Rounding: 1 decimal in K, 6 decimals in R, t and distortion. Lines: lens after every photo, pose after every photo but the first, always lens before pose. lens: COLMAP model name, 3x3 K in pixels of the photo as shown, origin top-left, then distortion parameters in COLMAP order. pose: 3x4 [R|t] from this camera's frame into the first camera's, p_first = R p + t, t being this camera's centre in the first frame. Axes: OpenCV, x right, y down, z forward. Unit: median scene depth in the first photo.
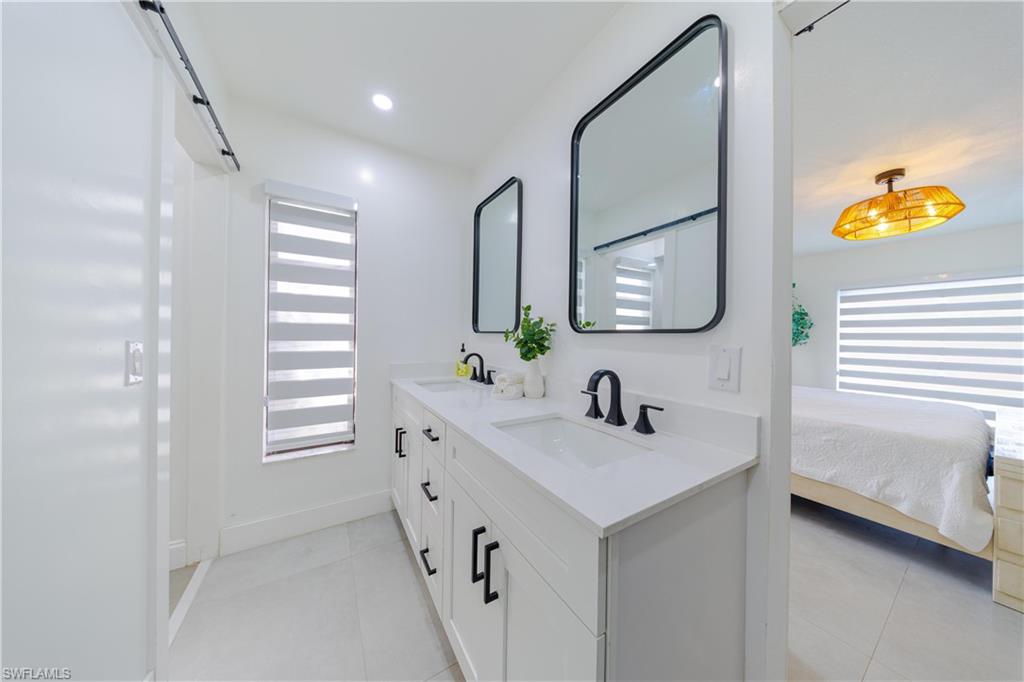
lens RADIAL K [[311.9, 0, 511.4], [0, 311.9, 333.0], [0, 0, 1]] dist [-0.001682, -0.000109]
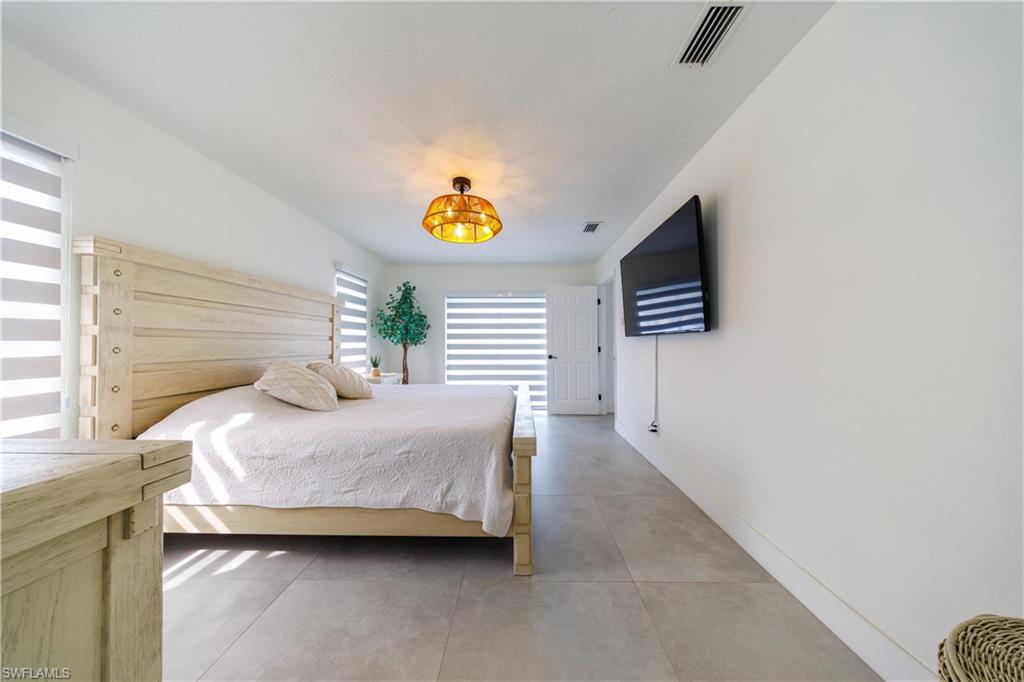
lens RADIAL K [[300.3, 0, 507.1], [0, 300.3, 341.7], [0, 0, 1]] dist [-0.006038, -0.000114]
pose [[0.574584, -0.012567, 0.818349, 0.521078], [0.008312, 0.999920, 0.009519, 0.046057], [-0.818403, 0.001332, 0.574643, 0.315193]]
